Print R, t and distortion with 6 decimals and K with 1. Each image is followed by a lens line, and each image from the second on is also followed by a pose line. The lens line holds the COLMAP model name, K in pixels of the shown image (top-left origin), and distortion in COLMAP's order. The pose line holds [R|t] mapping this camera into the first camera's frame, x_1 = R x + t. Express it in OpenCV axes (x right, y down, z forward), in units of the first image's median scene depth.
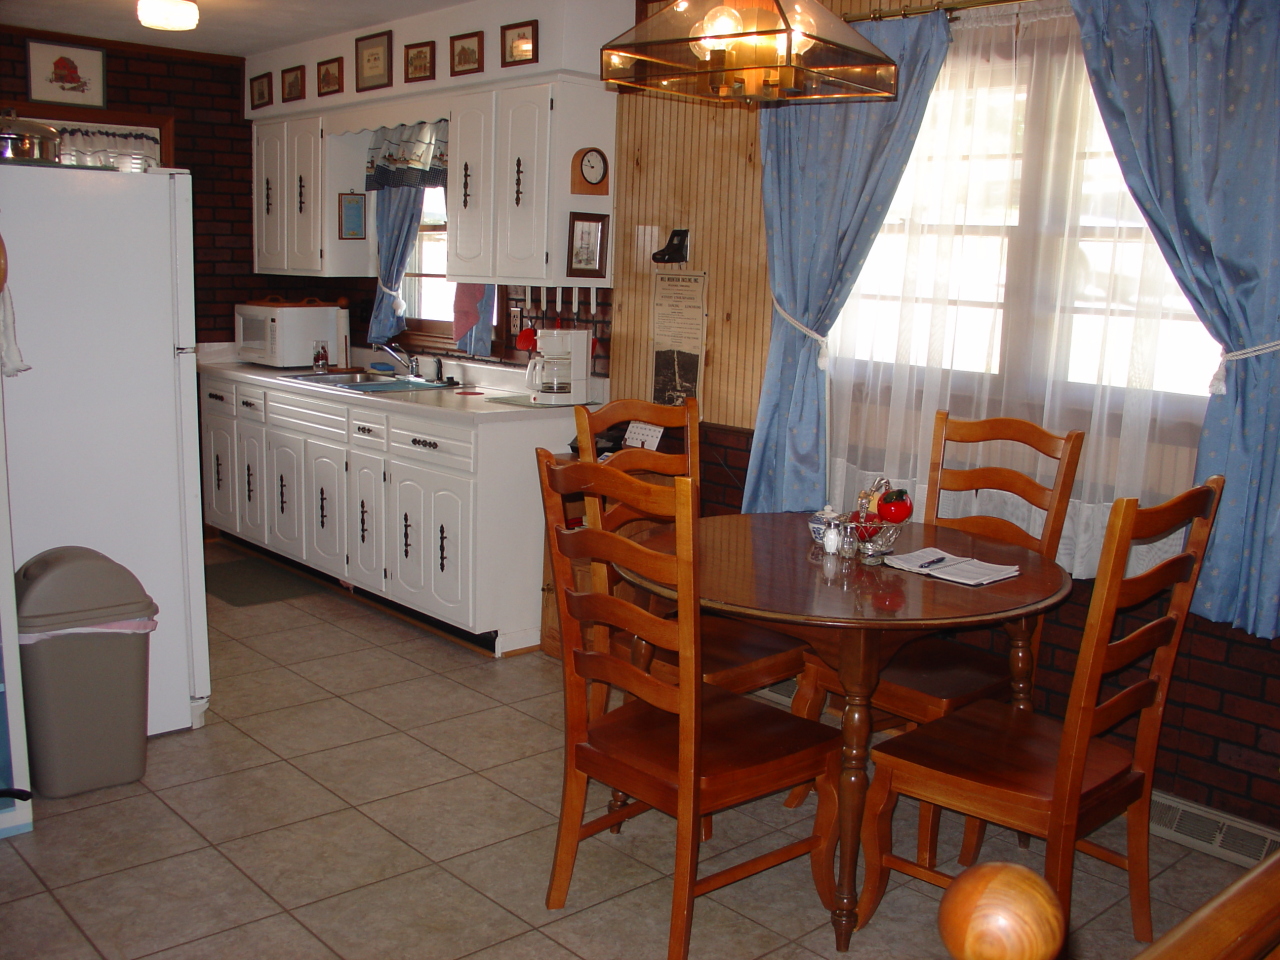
lens RADIAL K [[1284.7, 0, 640.0], [0, 1284.7, 480.0], [0, 0, 1]] dist [-0.210764, 0.265551]
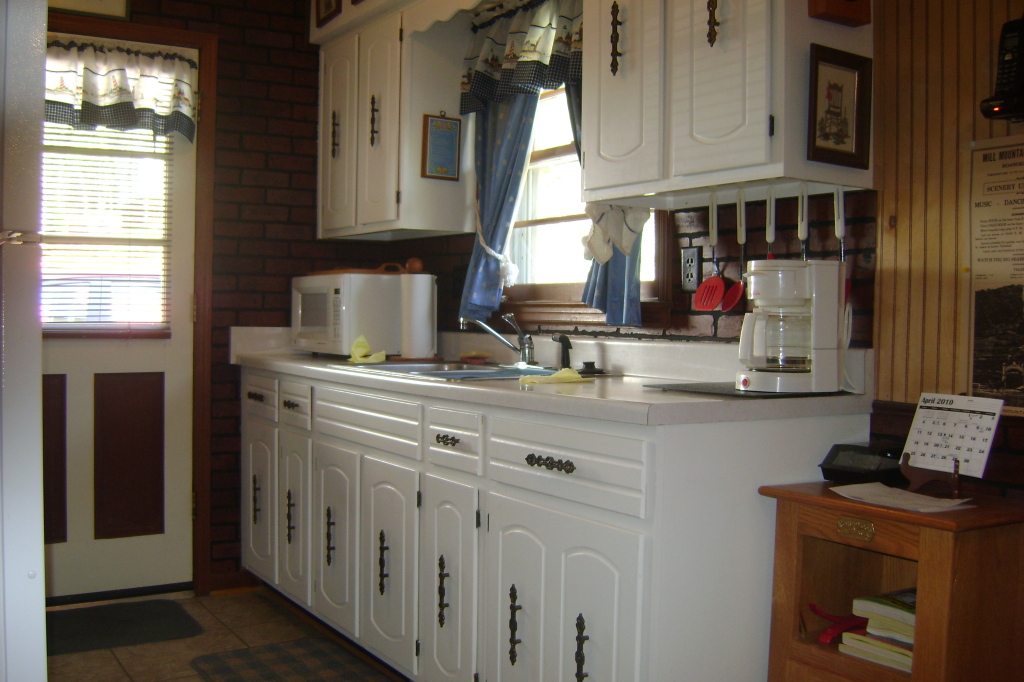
lens RADIAL K [[1038.1, 0, 512.0], [0, 1038.1, 341.0], [0, 0, 1]] dist [-0.137064, 0.008294]
pose [[0.984144, -0.012074, -0.176962, -0.104015], [-0.014578, 0.988799, -0.148539, -0.013822], [0.176773, 0.148764, 0.972944, 0.549832]]
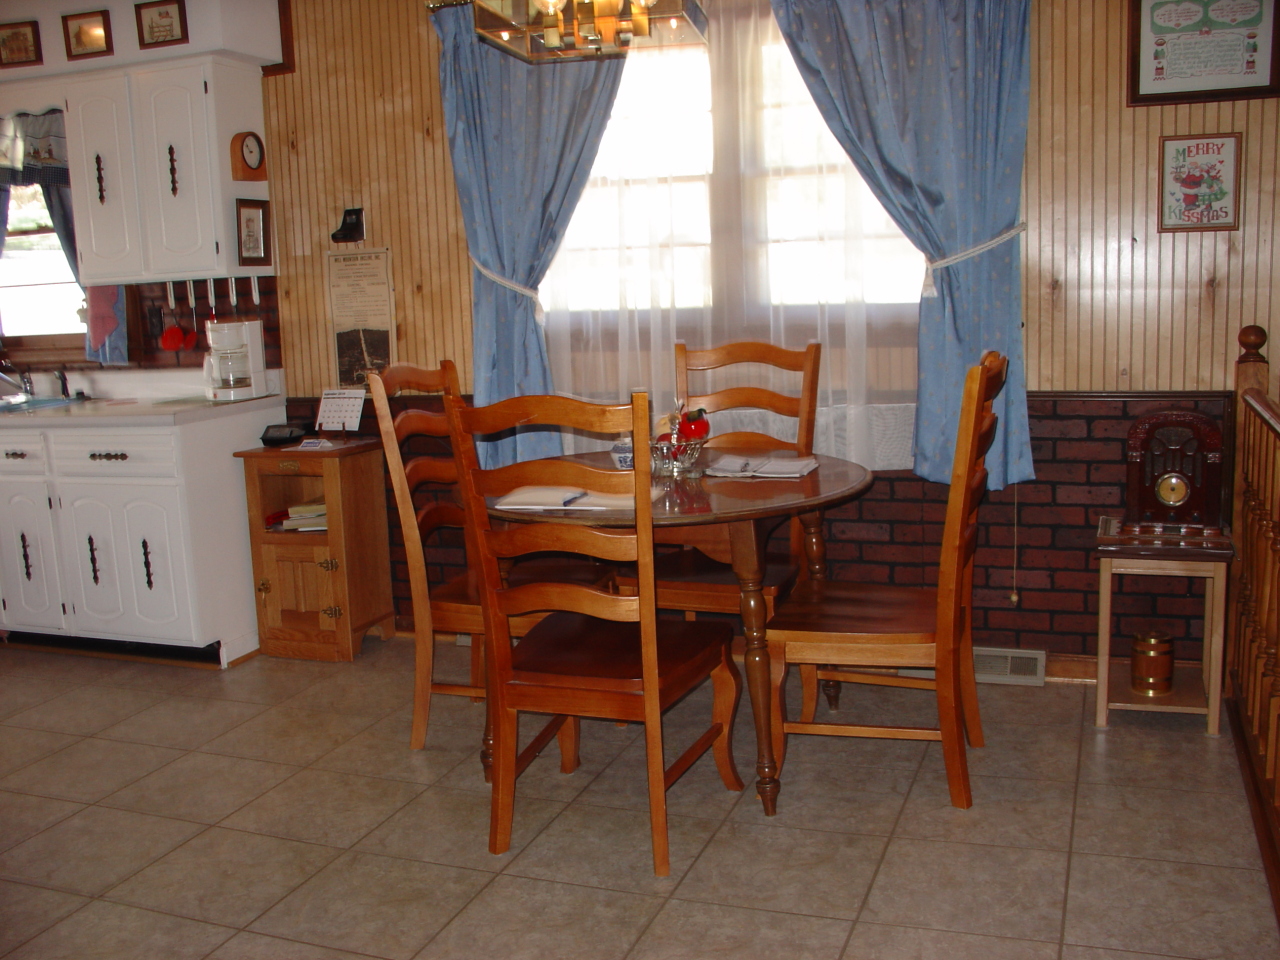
lens RADIAL K [[1284.7, 0, 640.0], [0, 1284.7, 480.0], [0, 0, 1]] dist [-0.210764, 0.265551]
pose [[0.886599, -0.141203, 0.440459, -0.225769], [0.145693, 0.989043, 0.023804, 0.022922], [-0.438994, 0.043067, 0.897457, 0.019027]]
